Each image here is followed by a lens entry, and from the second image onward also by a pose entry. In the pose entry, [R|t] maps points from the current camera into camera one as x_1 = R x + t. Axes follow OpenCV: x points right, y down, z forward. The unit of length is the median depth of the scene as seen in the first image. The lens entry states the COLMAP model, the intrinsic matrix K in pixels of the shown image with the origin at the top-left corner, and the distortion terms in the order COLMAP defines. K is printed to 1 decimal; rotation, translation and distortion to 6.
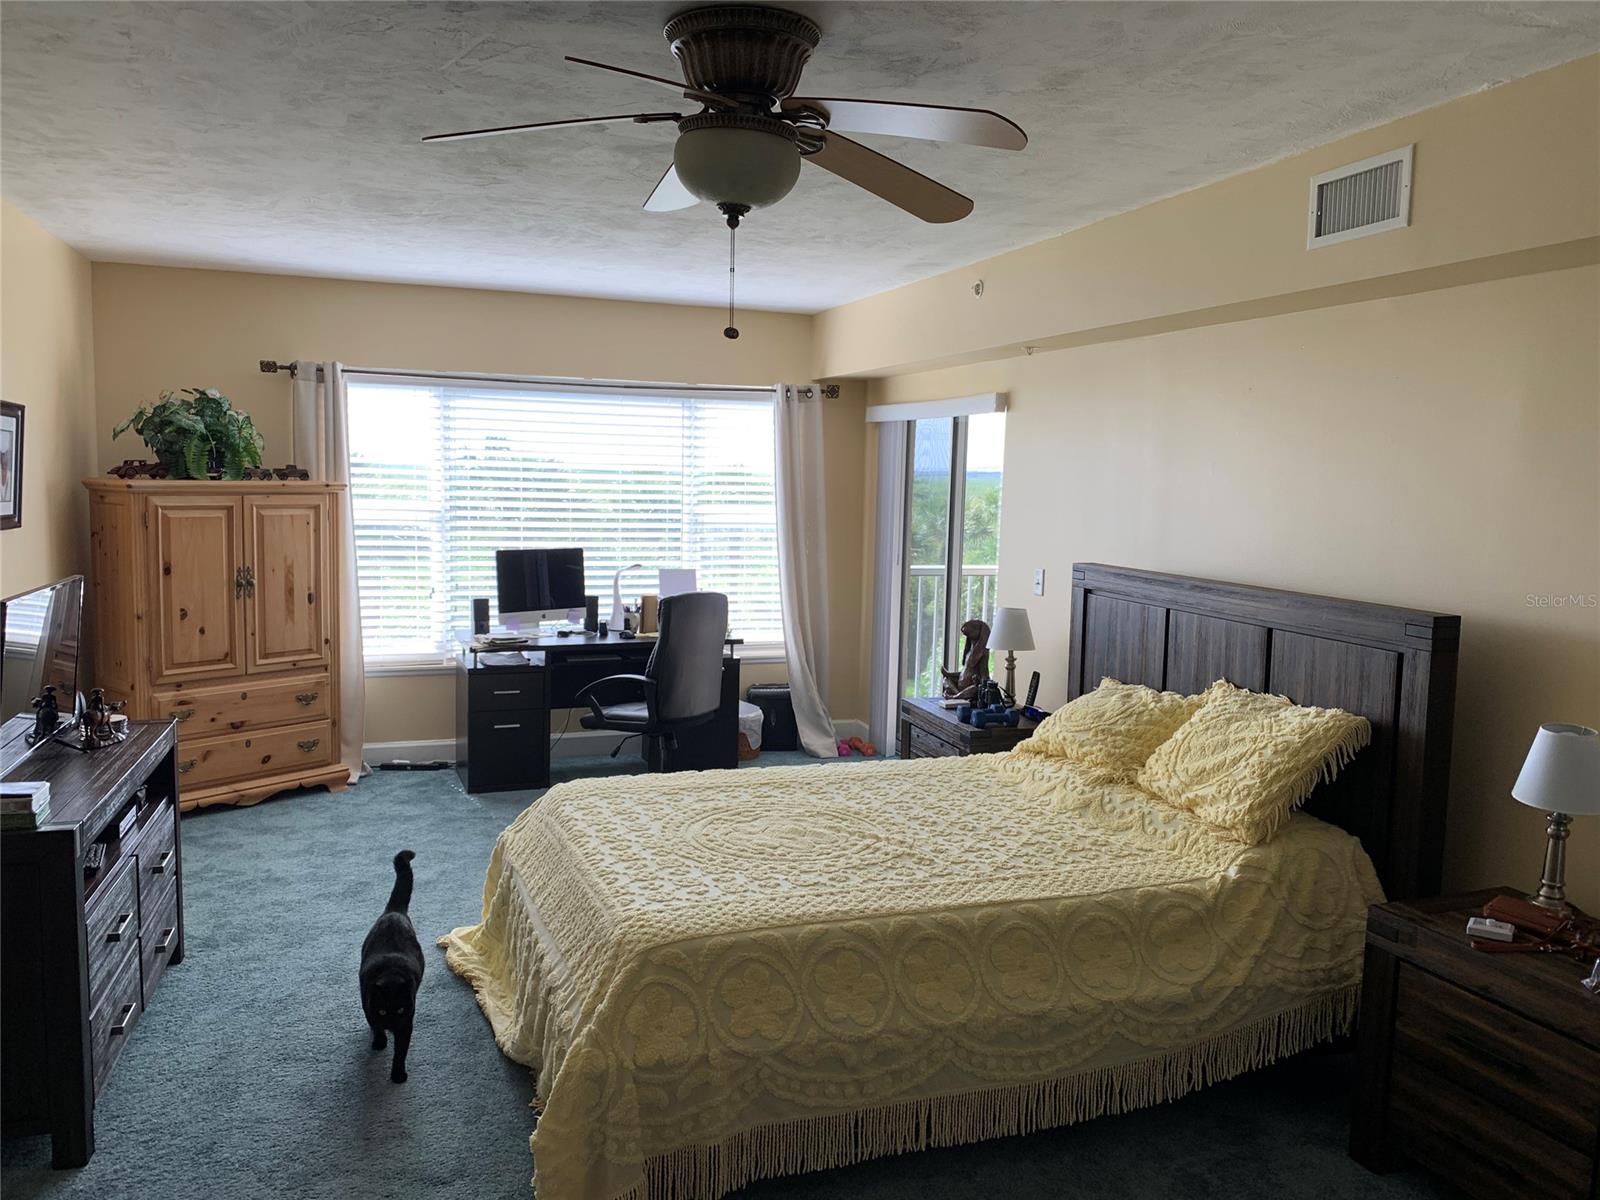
lens RADIAL K [[1214.9, 0, 804.1], [0, 1214.9, 598.0], [0, 0, 1]] dist [-0.006069, 0.002086]
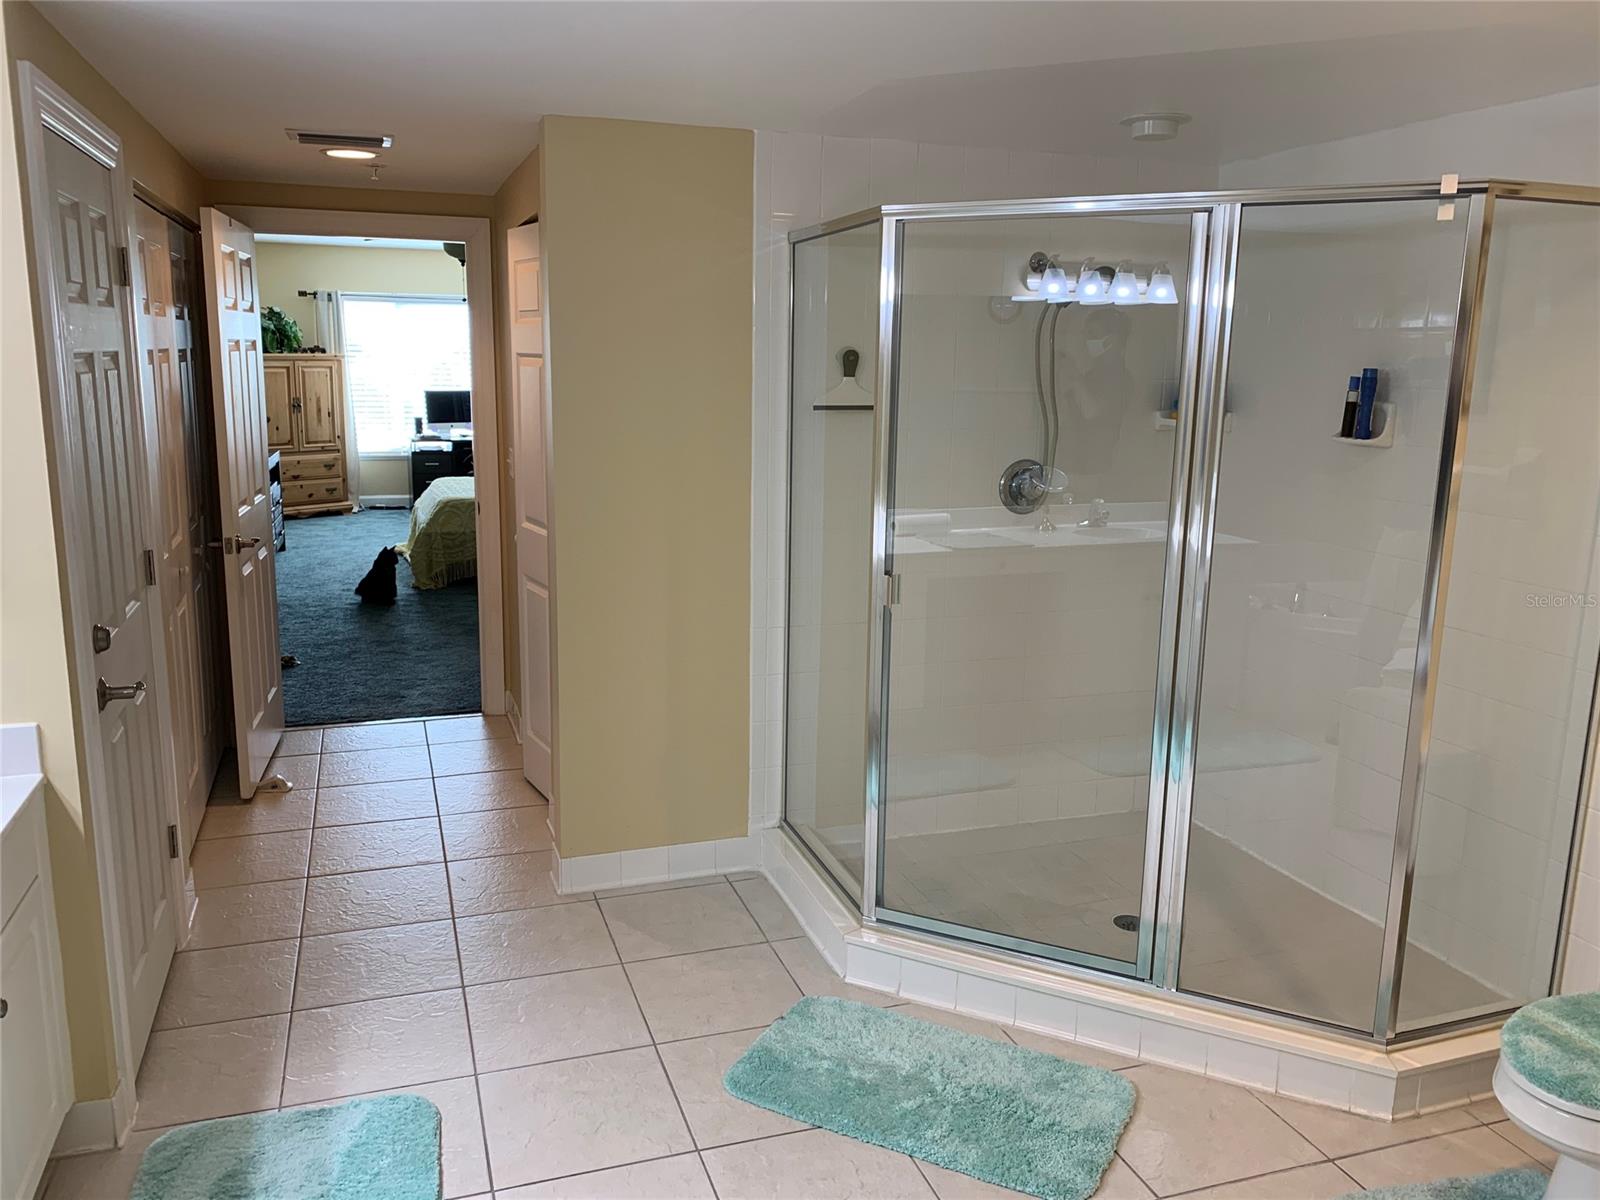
lens RADIAL K [[1214.9, 0, 794.6], [0, 1214.9, 597.8], [0, 0, 1]] dist [-0.006069, 0.002086]
pose [[0.999876, -0.005296, -0.014812, 0.369220], [0.006600, 0.995970, 0.089439, 0.123764], [0.014279, -0.089526, 0.995882, -0.960880]]
